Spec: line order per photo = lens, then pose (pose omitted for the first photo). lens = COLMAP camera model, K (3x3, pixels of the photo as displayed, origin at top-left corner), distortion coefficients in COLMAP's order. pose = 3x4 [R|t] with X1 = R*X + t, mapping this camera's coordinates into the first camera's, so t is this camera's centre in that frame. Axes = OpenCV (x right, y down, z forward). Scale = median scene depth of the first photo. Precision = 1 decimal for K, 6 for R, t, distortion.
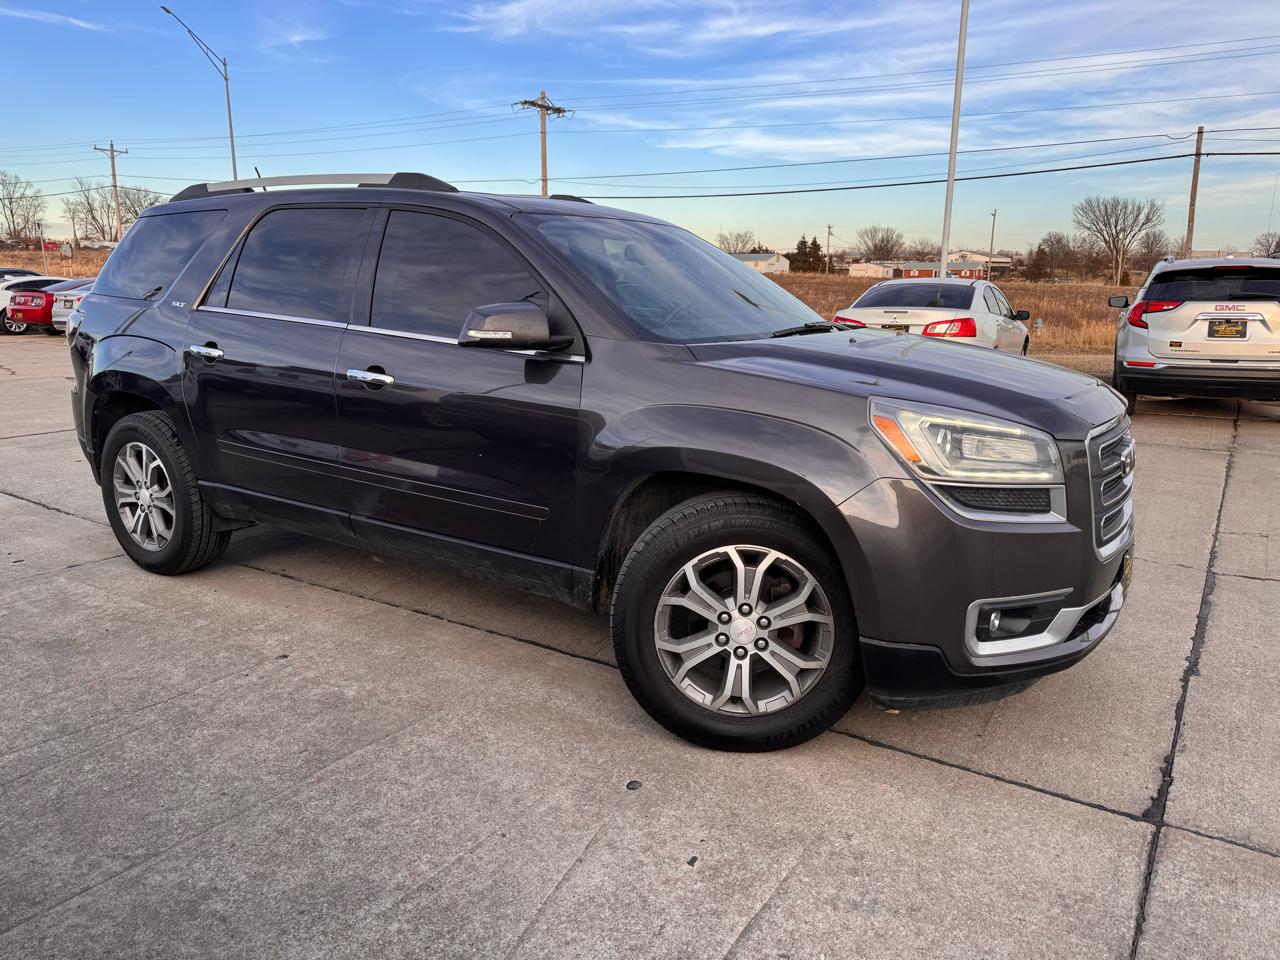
lens RADIAL K [[906.4, 0, 614.5], [0, 906.4, 490.9], [0, 0, 1]] dist [0.025166, -0.033759]
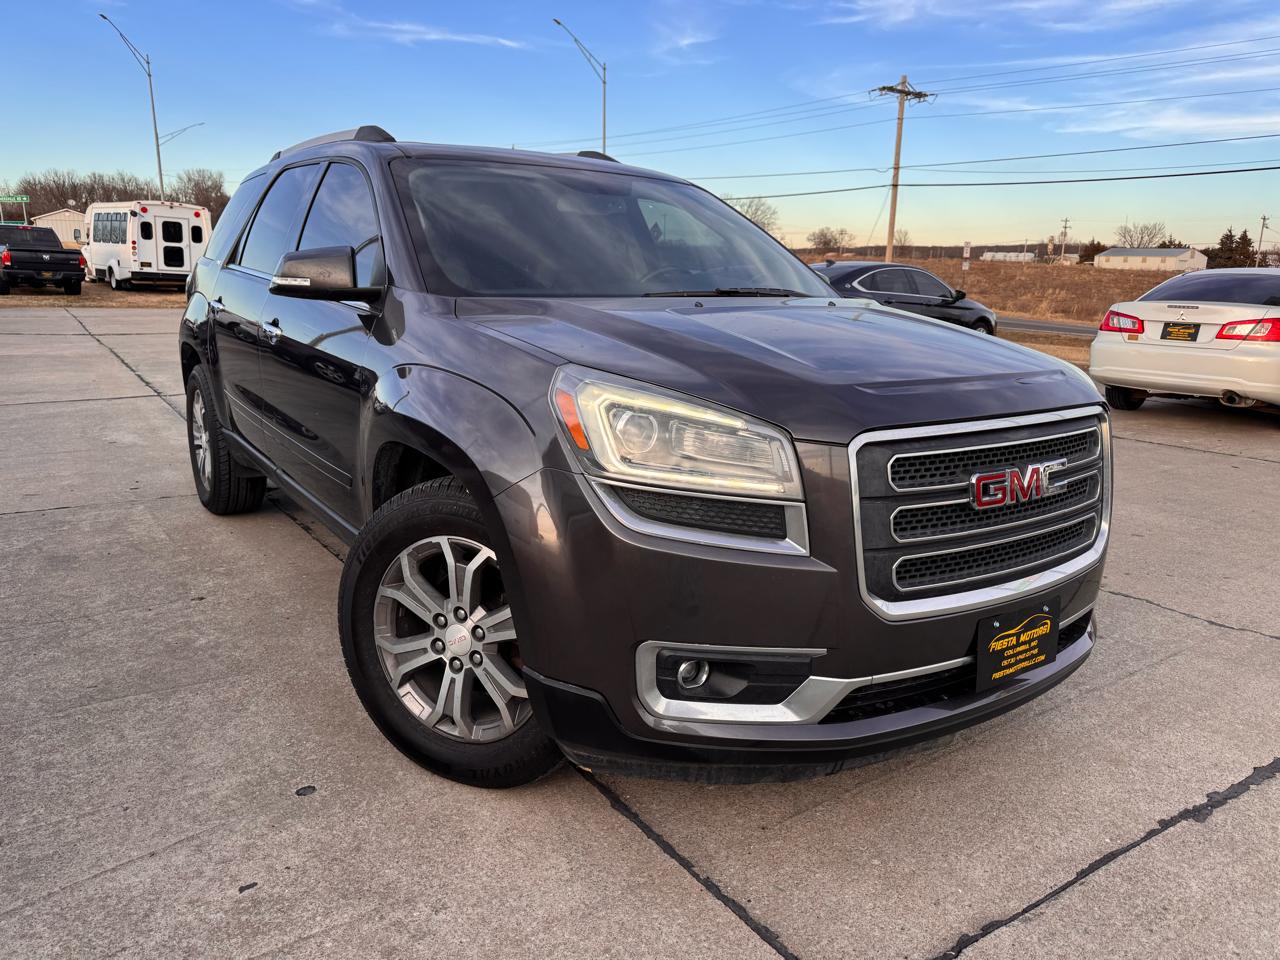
lens RADIAL K [[906.4, 0, 640.5], [0, 906.4, 485.1], [0, 0, 1]] dist [0.025166, -0.033759]
pose [[0.931032, 0.097282, -0.351733, 0.163198], [-0.097758, 0.995074, 0.016453, -0.005141], [0.351601, 0.019067, 0.935956, 0.075428]]
